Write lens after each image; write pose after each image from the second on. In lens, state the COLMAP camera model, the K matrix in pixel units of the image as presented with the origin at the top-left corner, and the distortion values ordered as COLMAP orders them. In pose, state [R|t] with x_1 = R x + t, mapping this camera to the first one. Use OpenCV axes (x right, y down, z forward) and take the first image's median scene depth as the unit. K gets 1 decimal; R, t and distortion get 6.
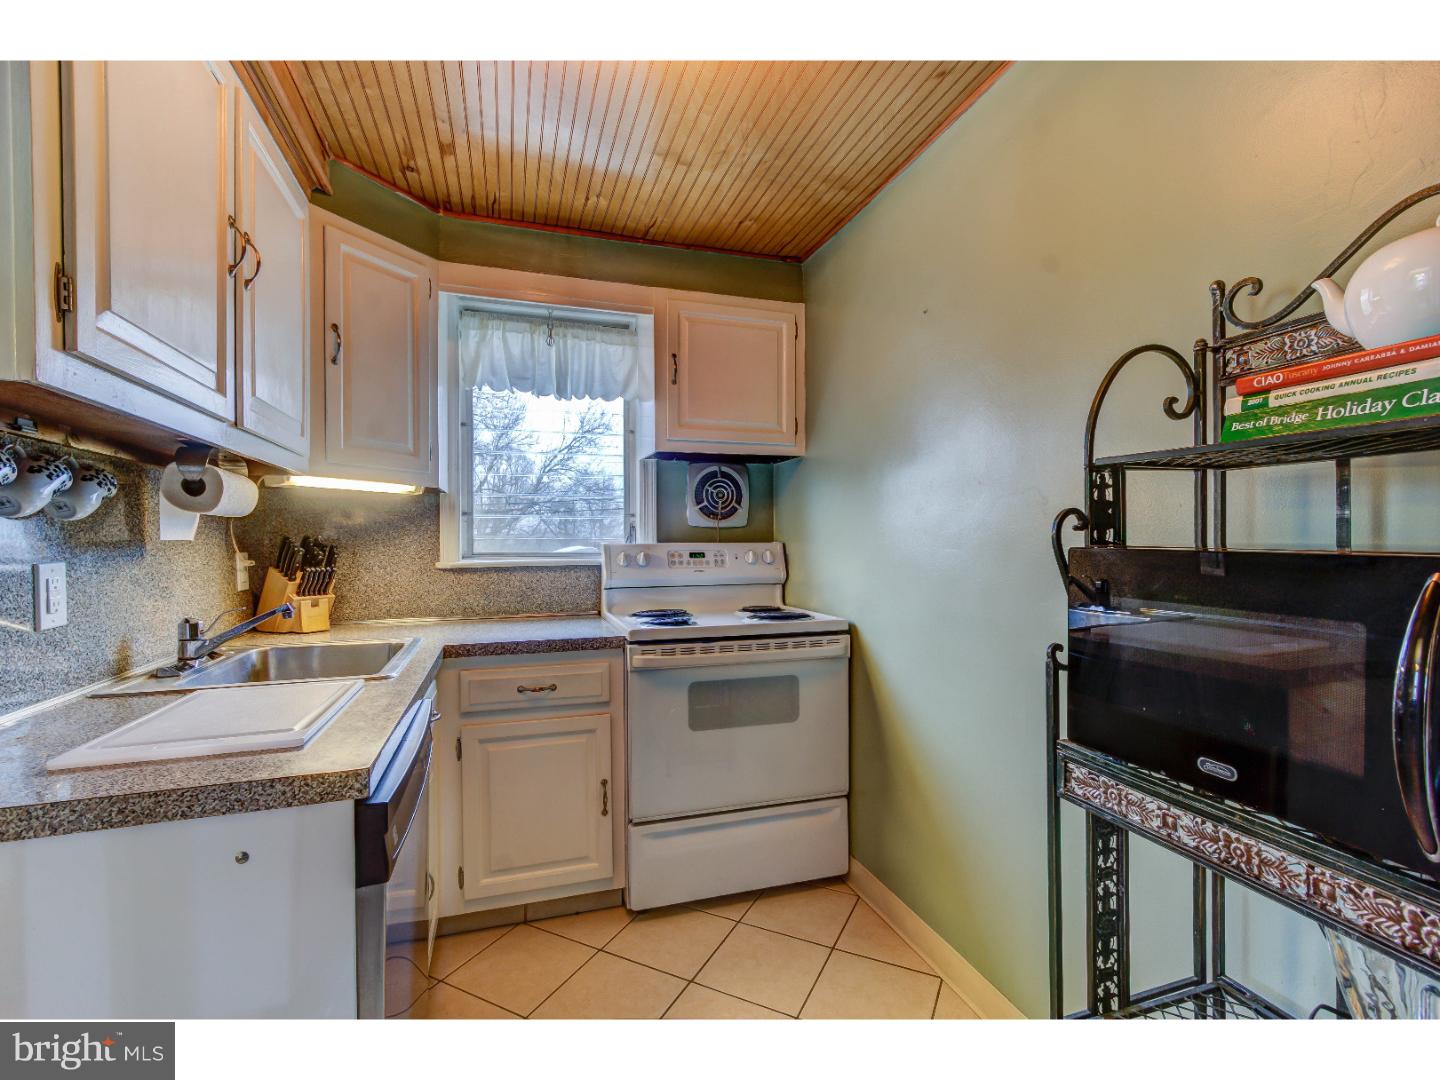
lens RADIAL K [[650.7, 0, 713.6], [0, 650.7, 540.5], [0, 0, 1]] dist [-0.001054, 0.002564]
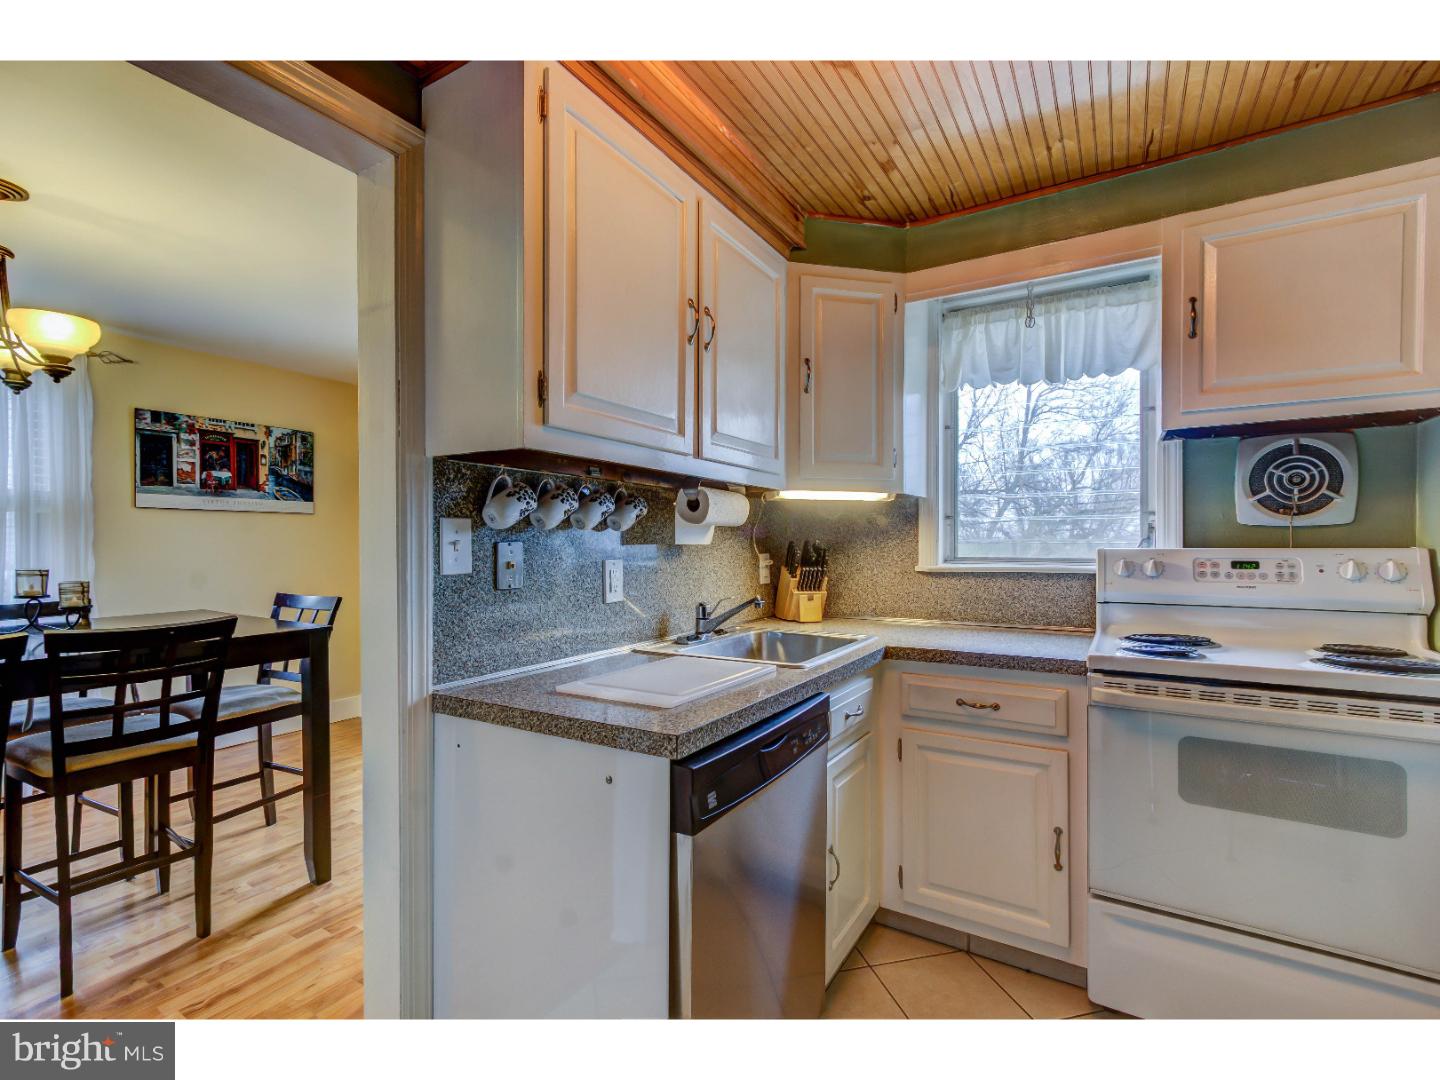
lens RADIAL K [[650.7, 0, 717.3], [0, 650.7, 541.4], [0, 0, 1]] dist [-0.001054, 0.002564]
pose [[0.659127, -0.001229, -0.752030, 0.163278], [-0.000276, 0.999998, -0.001876, -0.002912], [0.752031, 0.001445, 0.659126, 0.100126]]
